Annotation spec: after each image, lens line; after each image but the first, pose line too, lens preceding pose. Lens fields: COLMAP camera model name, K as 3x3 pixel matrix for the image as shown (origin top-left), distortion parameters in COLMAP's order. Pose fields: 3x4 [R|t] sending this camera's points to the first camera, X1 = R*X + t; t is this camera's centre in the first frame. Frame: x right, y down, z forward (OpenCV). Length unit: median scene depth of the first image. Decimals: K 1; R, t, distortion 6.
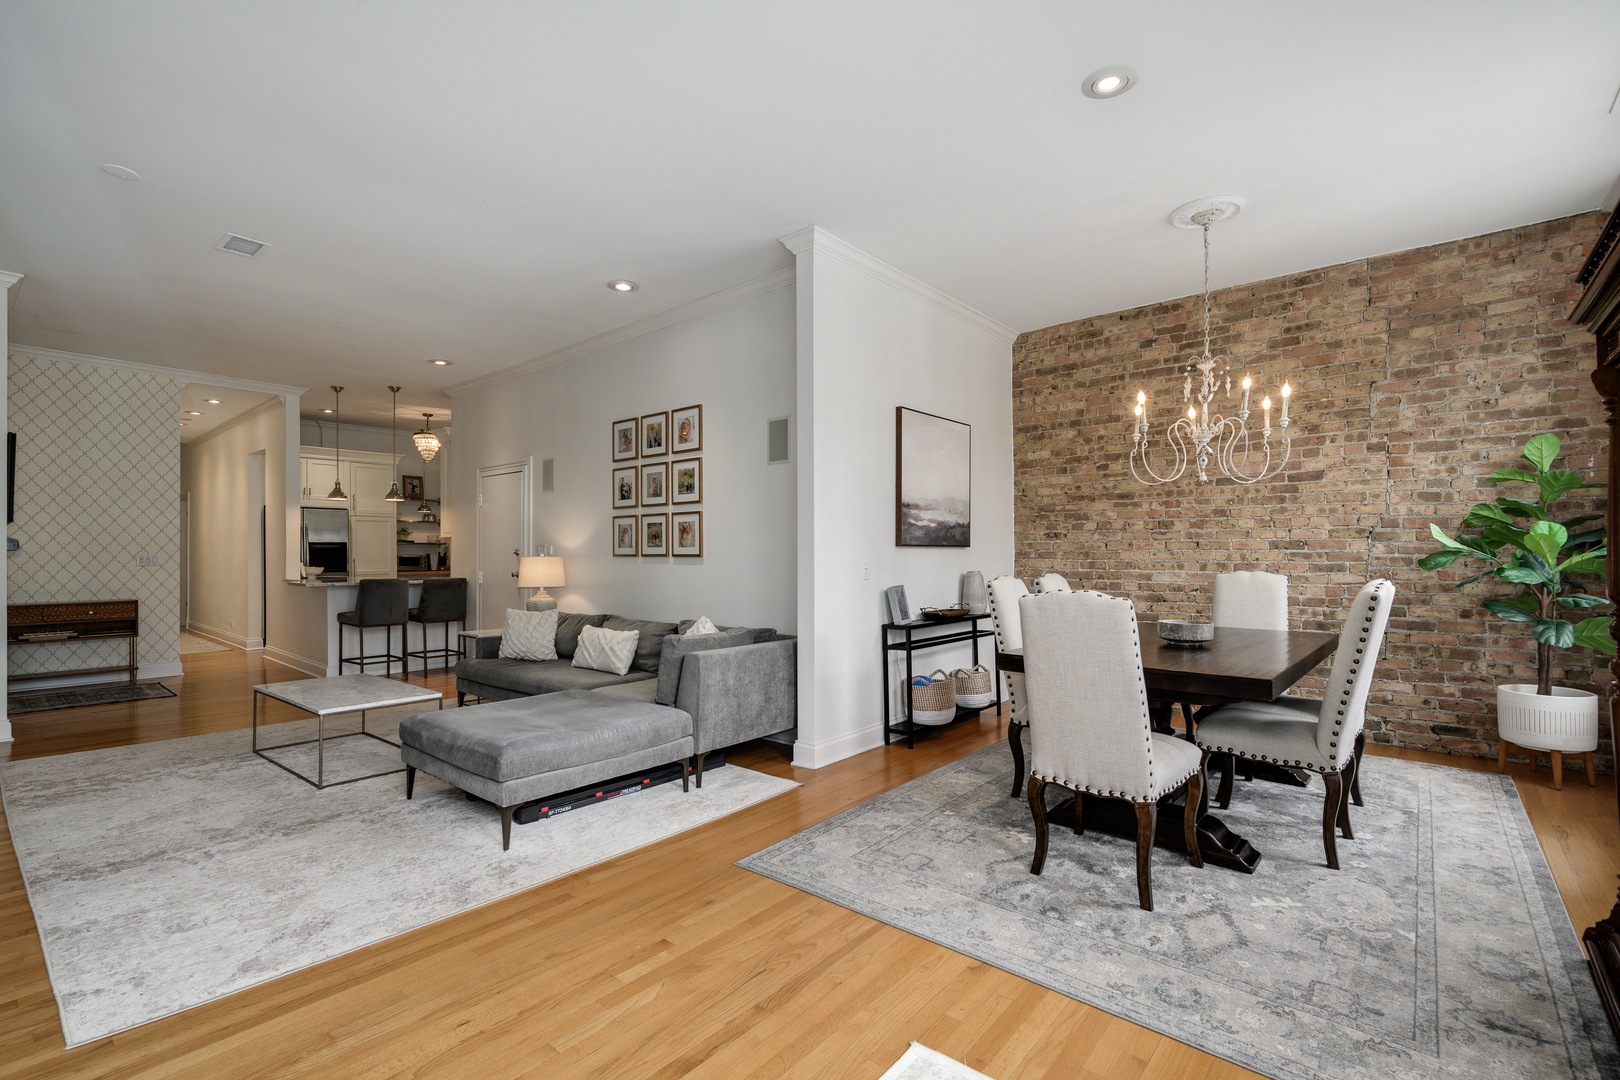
lens RADIAL K [[724.6, 0, 834.4], [0, 724.6, 550.6], [0, 0, 1]] dist [0.001677, -0.000441]
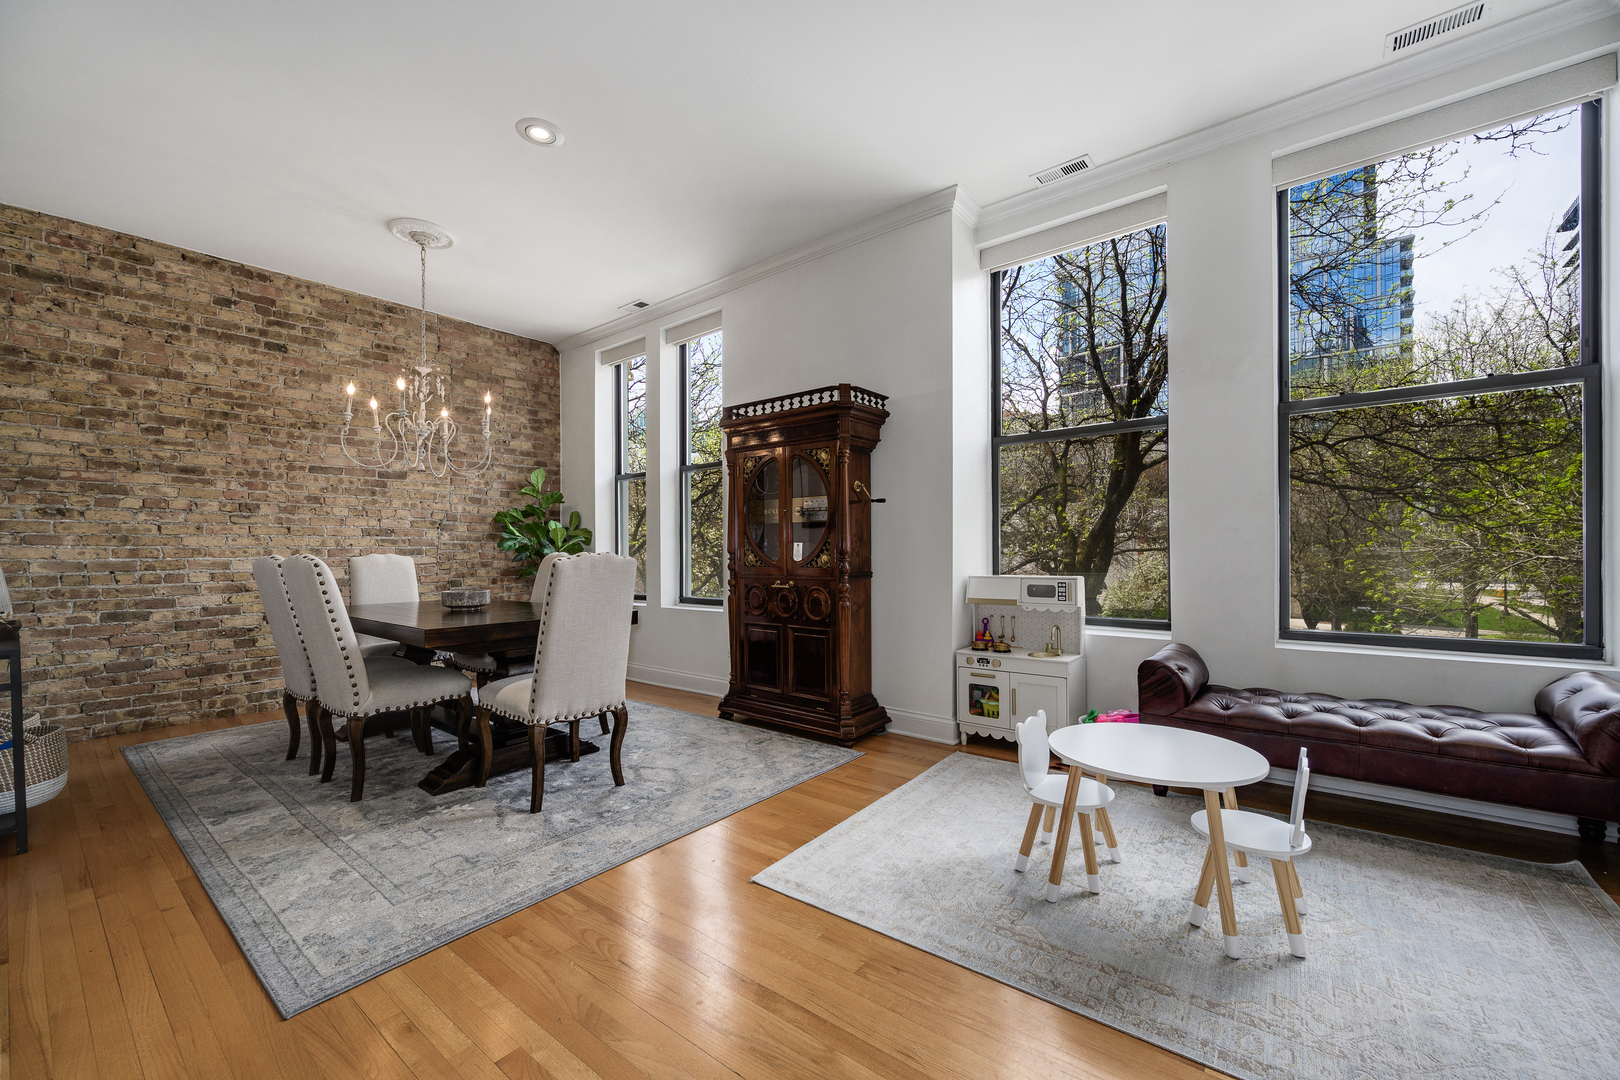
lens RADIAL K [[644.3, 0, 791.4], [0, 644.3, 555.0], [0, 0, 1]] dist [-0.001553, 0.000352]
pose [[-0.003339, -0.003074, 0.999990, -0.373633], [0.008096, 0.999962, 0.003101, 0.028193], [-0.999962, 0.008106, -0.003314, 0.323242]]
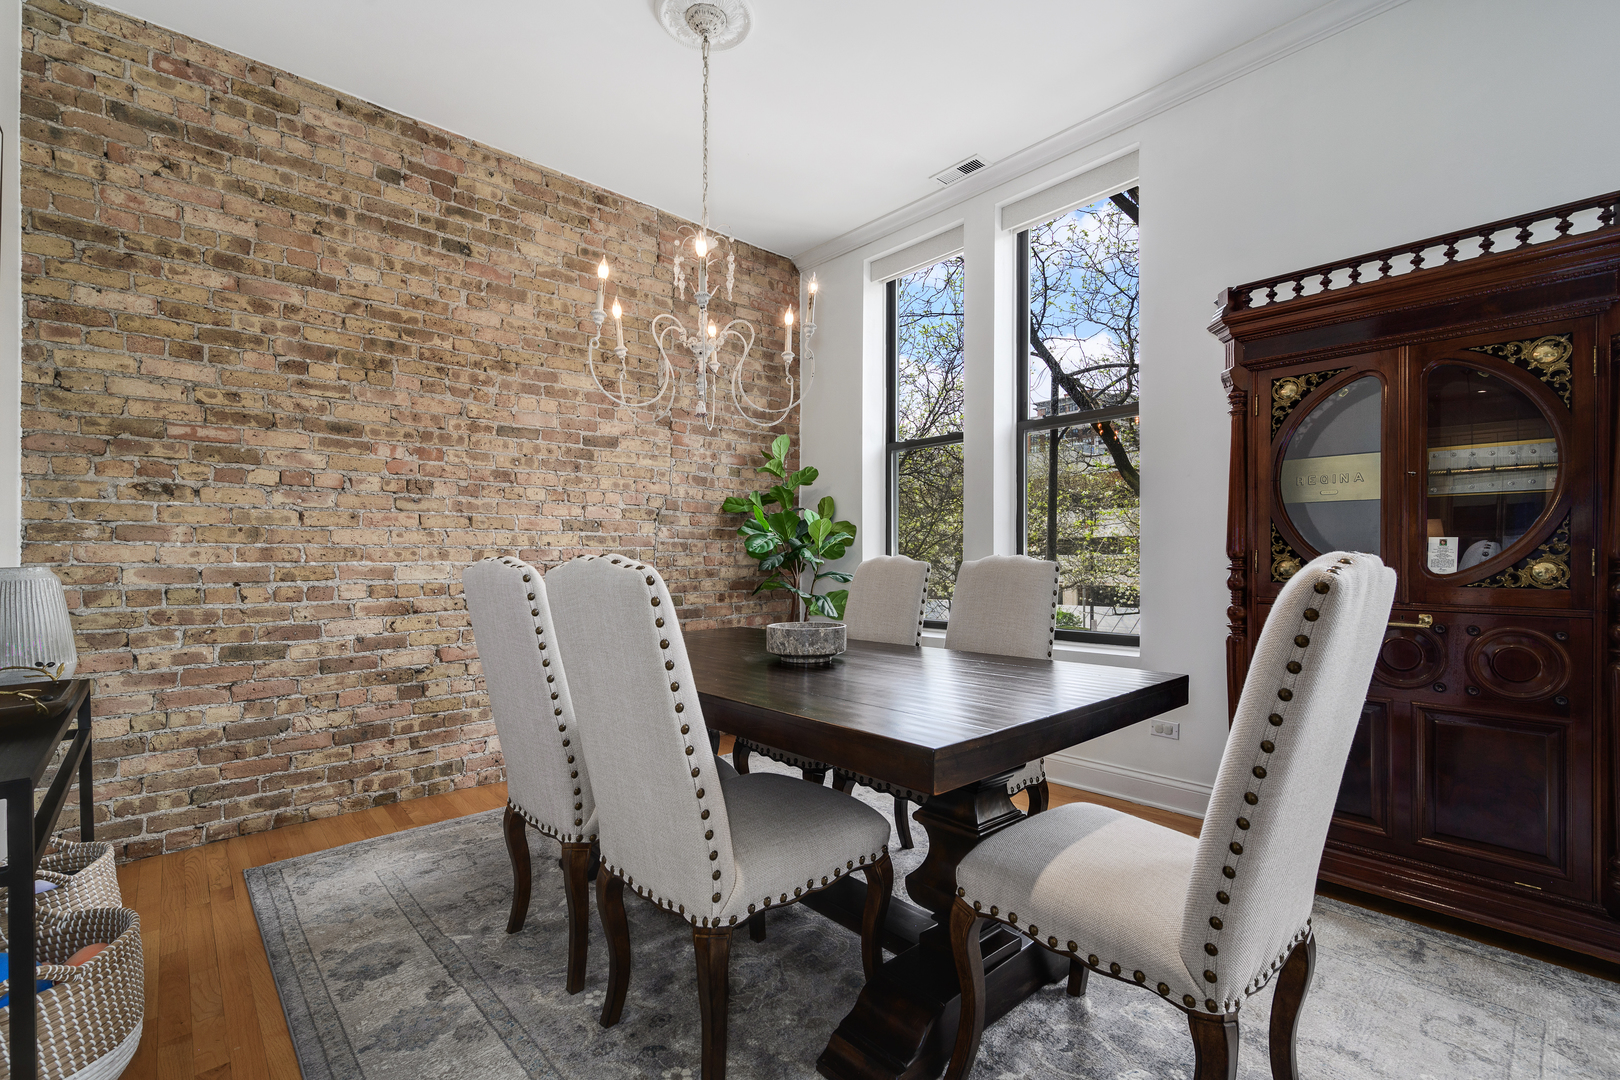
lens RADIAL K [[701.6, 0, 788.7], [0, 701.6, 551.5], [0, 0, 1]] dist [0.002709, -0.000842]
pose [[0.146263, 0.011176, 0.989183, -0.083991], [0.003918, 0.999922, -0.011877, 0.027820], [-0.989238, 0.005613, 0.146207, 0.623946]]
